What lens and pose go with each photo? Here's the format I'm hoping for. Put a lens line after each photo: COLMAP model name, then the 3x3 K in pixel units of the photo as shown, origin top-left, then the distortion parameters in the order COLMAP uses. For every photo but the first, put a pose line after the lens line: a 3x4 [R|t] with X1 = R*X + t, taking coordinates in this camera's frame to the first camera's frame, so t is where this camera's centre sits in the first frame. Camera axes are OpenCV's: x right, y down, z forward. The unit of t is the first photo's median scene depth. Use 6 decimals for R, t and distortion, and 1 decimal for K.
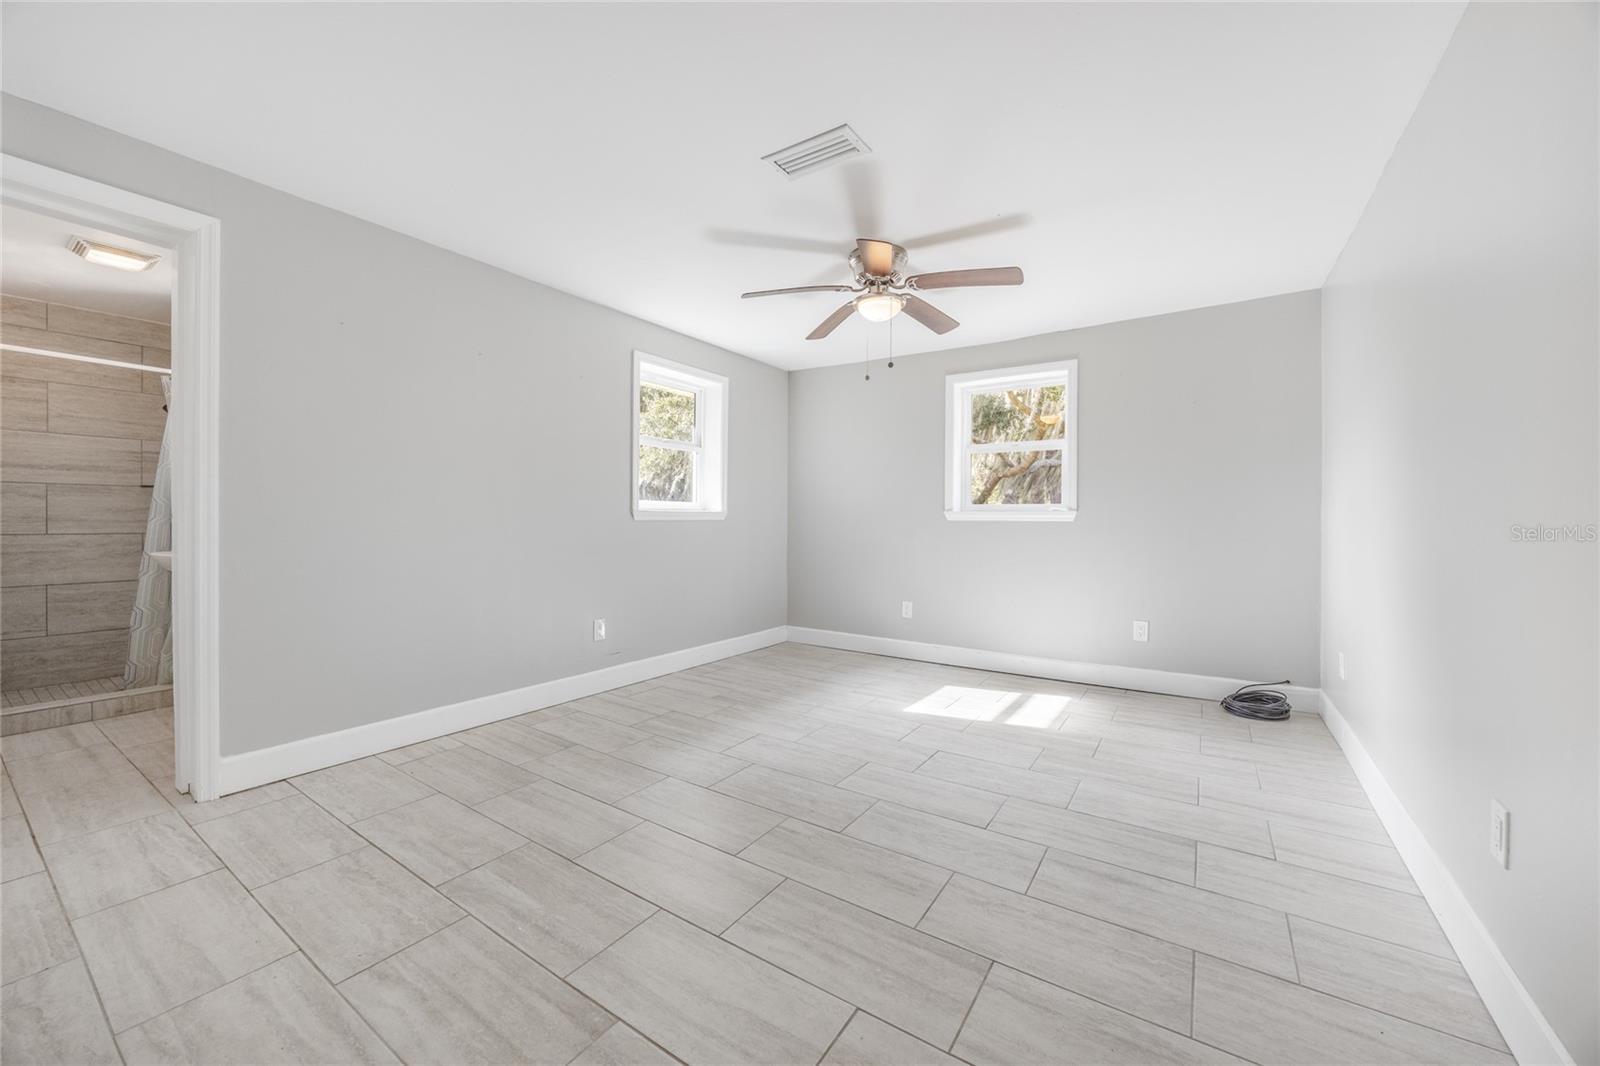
lens RADIAL K [[604.7, 0, 807.2], [0, 604.7, 528.6], [0, 0, 1]] dist [-0.002218, 0.000072]
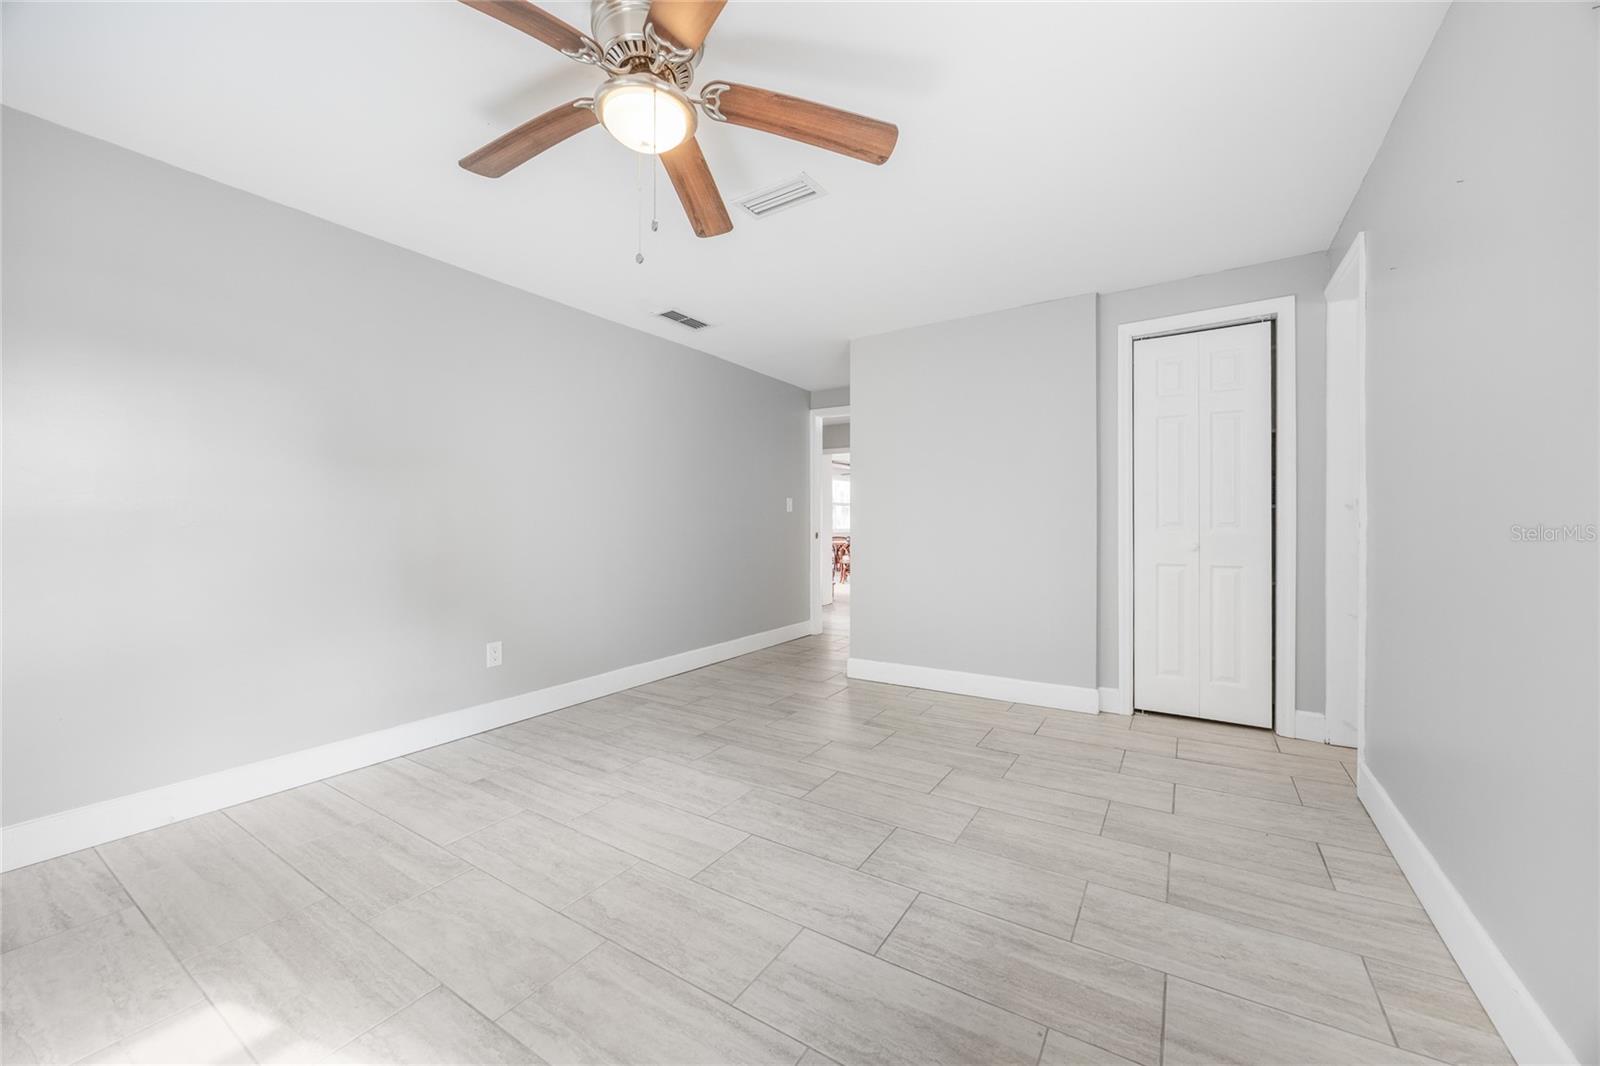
lens RADIAL K [[604.7, 0, 807.2], [0, 604.7, 528.6], [0, 0, 1]] dist [-0.002218, 0.000072]
pose [[-0.999760, -0.002940, -0.021714, -0.015507], [-0.003402, 0.999767, 0.021295, -0.026400], [0.021647, 0.021363, -0.999537, 1.954855]]
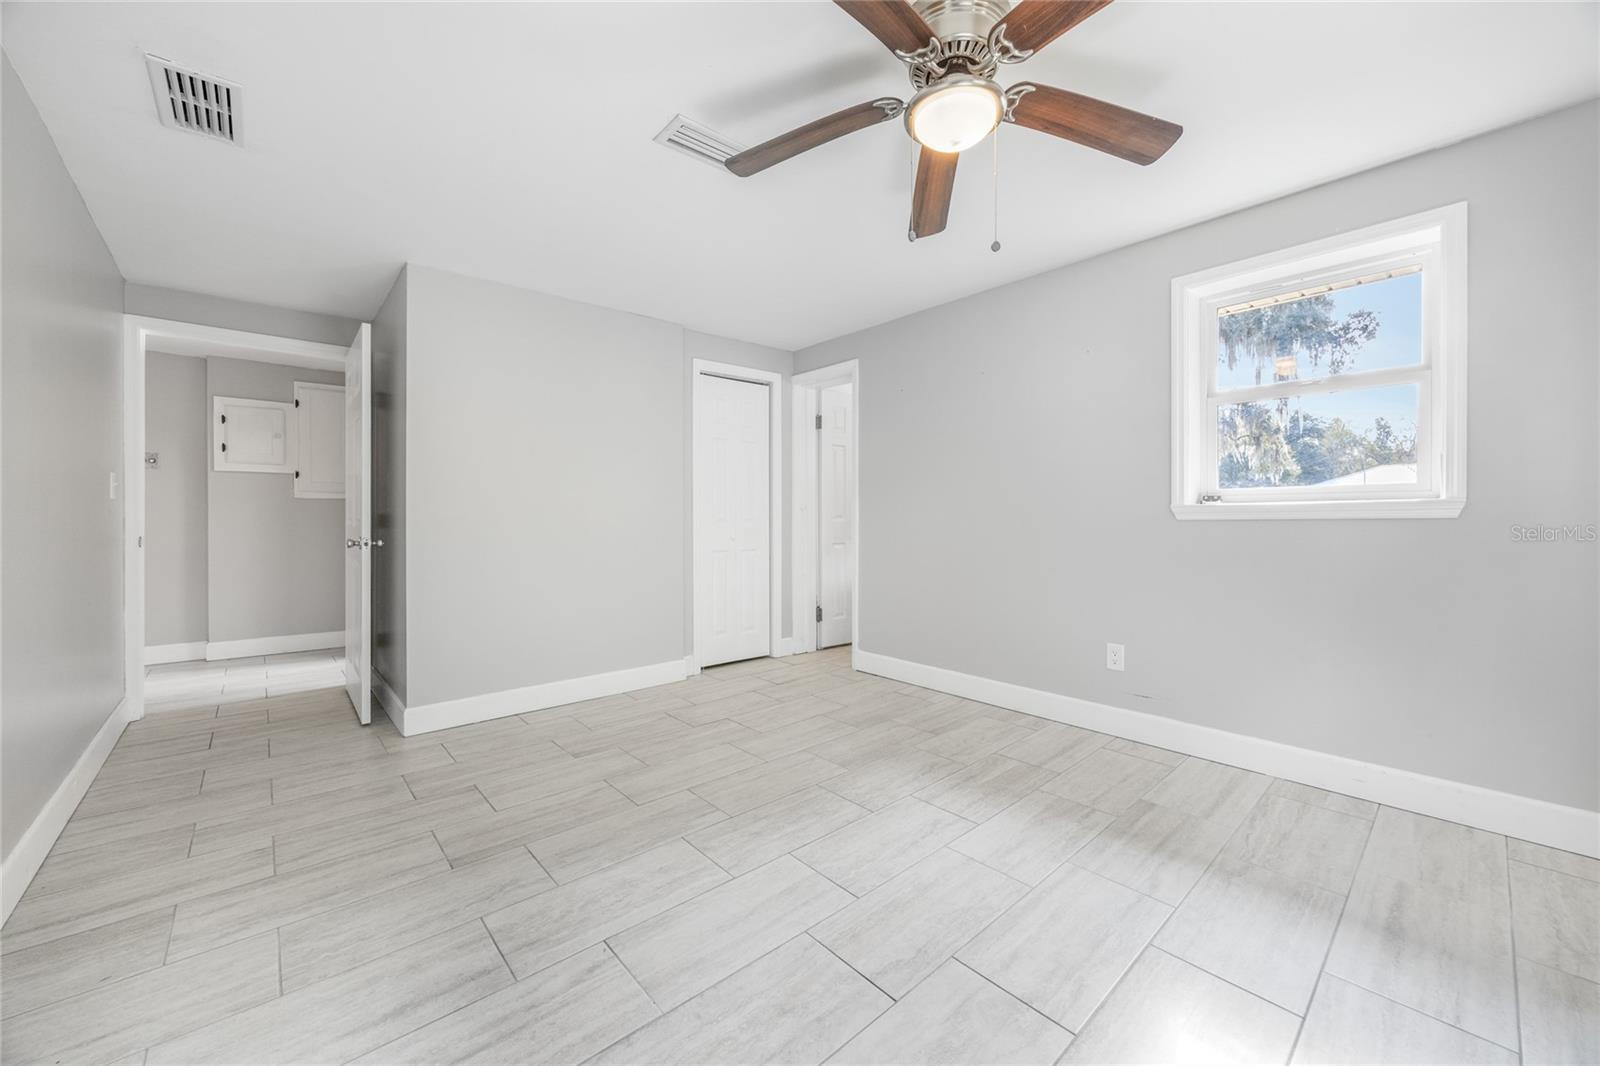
lens RADIAL K [[609.5, 0, 803.3], [0, 609.5, 519.1], [0, 0, 1]] dist [-0.002308, -0.000116]
pose [[-0.254861, -0.004733, -0.966966, 0.861666], [-0.012645, 0.999919, -0.001562, -0.012272], [0.966895, 0.011829, -0.254900, 1.288219]]
